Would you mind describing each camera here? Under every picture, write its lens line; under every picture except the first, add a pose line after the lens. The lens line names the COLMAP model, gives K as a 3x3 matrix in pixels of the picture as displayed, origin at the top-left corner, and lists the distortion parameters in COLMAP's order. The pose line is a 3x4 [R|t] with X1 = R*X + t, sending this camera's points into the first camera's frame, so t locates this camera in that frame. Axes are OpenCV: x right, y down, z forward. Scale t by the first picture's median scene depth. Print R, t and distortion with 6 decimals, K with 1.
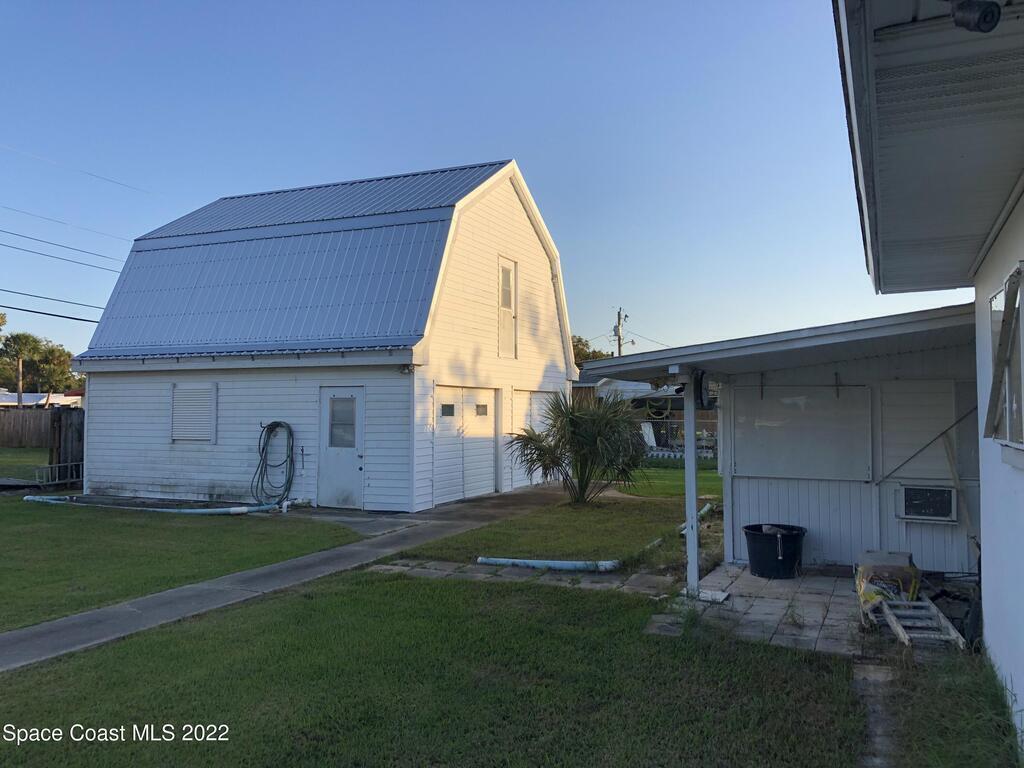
lens RADIAL K [[831.2, 0, 515.4], [0, 831.2, 371.1], [0, 0, 1]] dist [0.029200, 0.006423]
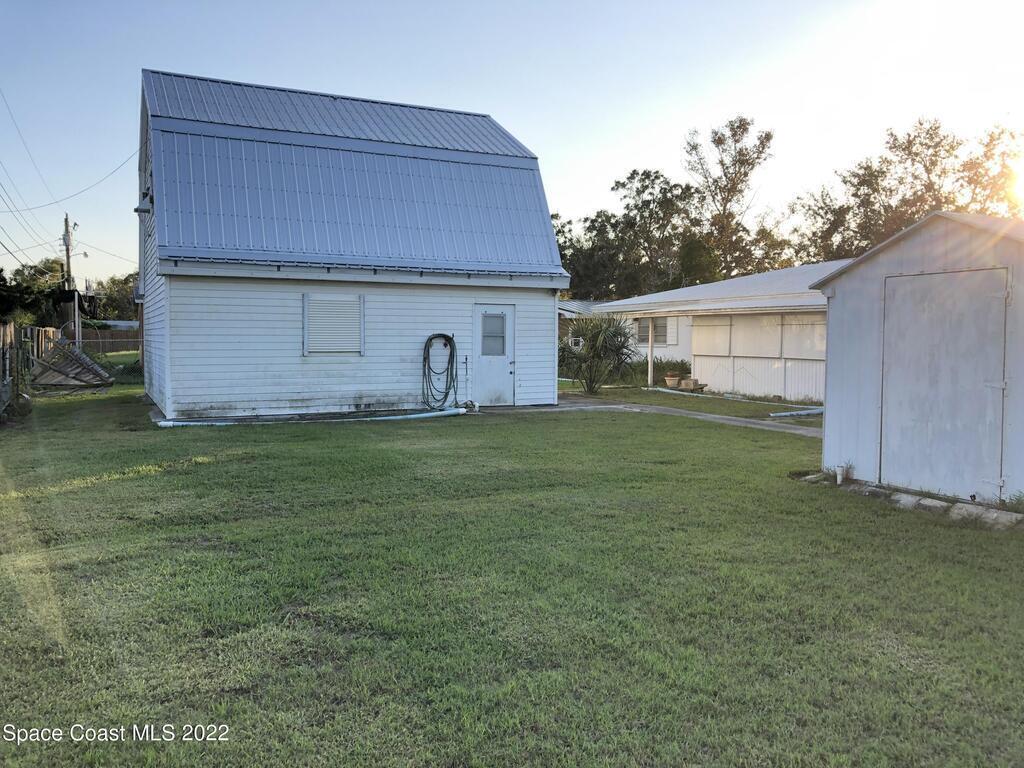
lens RADIAL K [[831.2, 0, 515.4], [0, 831.2, 371.1], [0, 0, 1]] dist [0.029200, 0.006423]
pose [[0.629842, -0.030347, 0.776130, -0.973858], [-0.040893, 0.996555, 0.072150, 0.023738], [-0.775646, -0.077182, 0.626431, 0.203559]]
